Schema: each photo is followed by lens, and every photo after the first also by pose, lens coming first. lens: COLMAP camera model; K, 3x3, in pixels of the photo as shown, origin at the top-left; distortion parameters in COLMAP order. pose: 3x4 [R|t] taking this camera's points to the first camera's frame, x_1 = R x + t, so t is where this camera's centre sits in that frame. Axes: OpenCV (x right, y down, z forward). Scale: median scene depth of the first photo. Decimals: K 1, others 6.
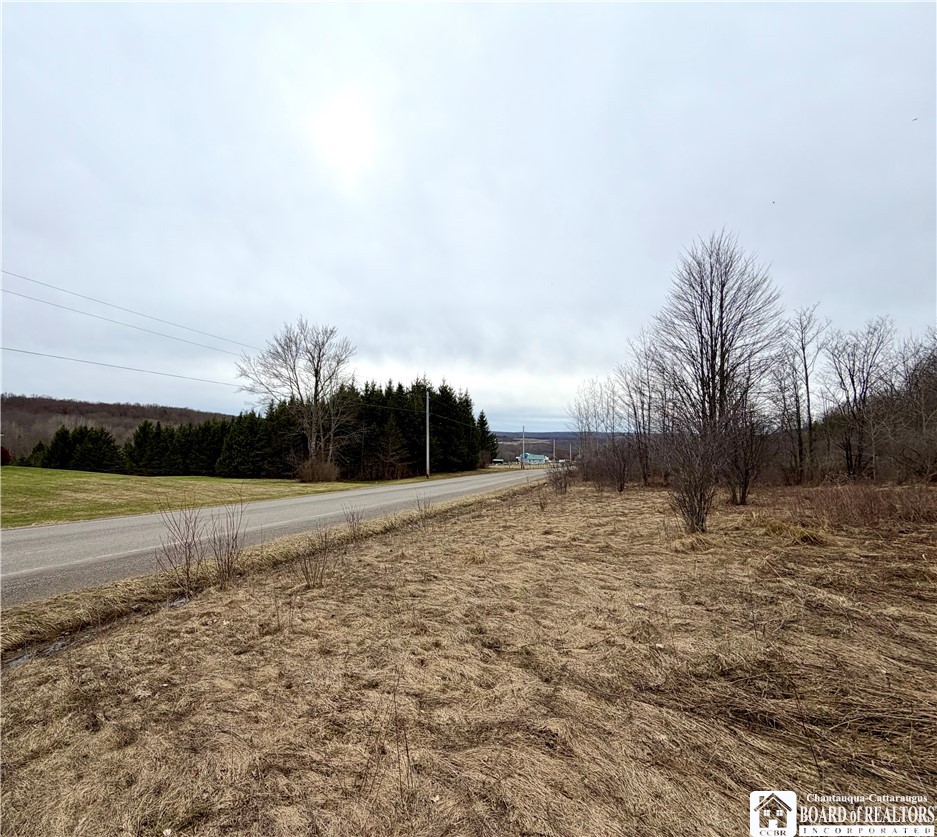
lens RADIAL K [[442.6, 0, 378.3], [0, 442.6, 419.9], [0, 0, 1]] dist [0.001186, 0.000286]
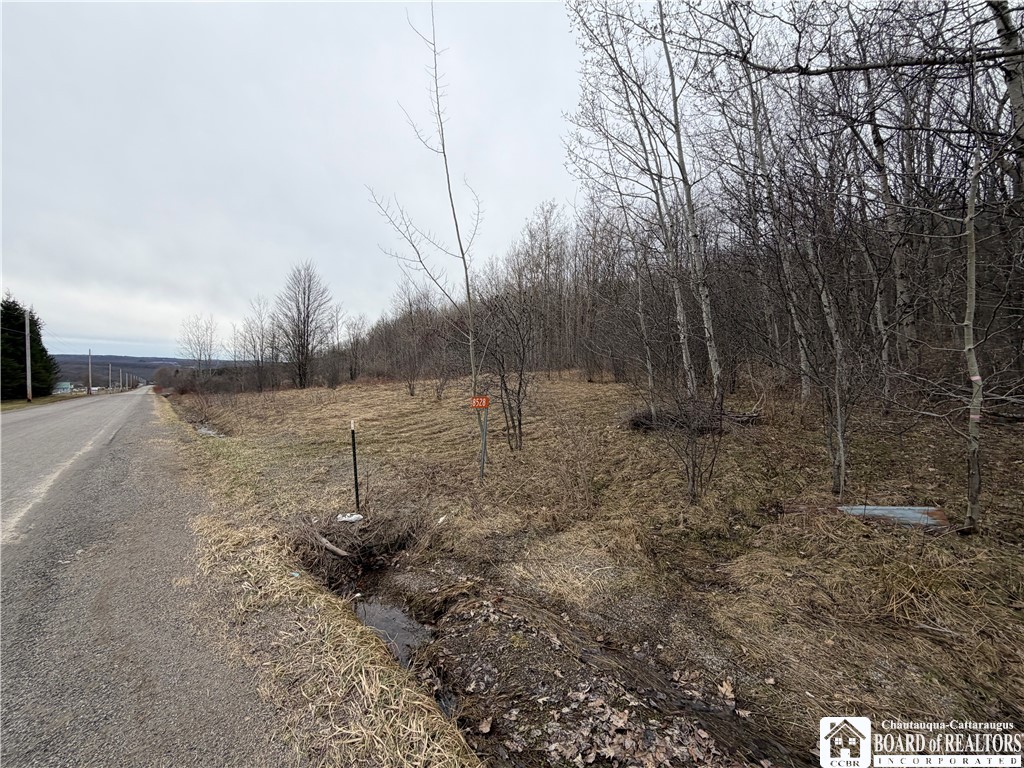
lens RADIAL K [[405.3, 0, 508.6], [0, 405.3, 387.1], [0, 0, 1]] dist [0.000702, -0.000011]
pose [[0.348699, -0.038938, 0.936425, -0.468053], [-0.052304, 0.996771, 0.060924, -0.012862], [-0.935774, -0.070223, 0.345537, -0.363999]]
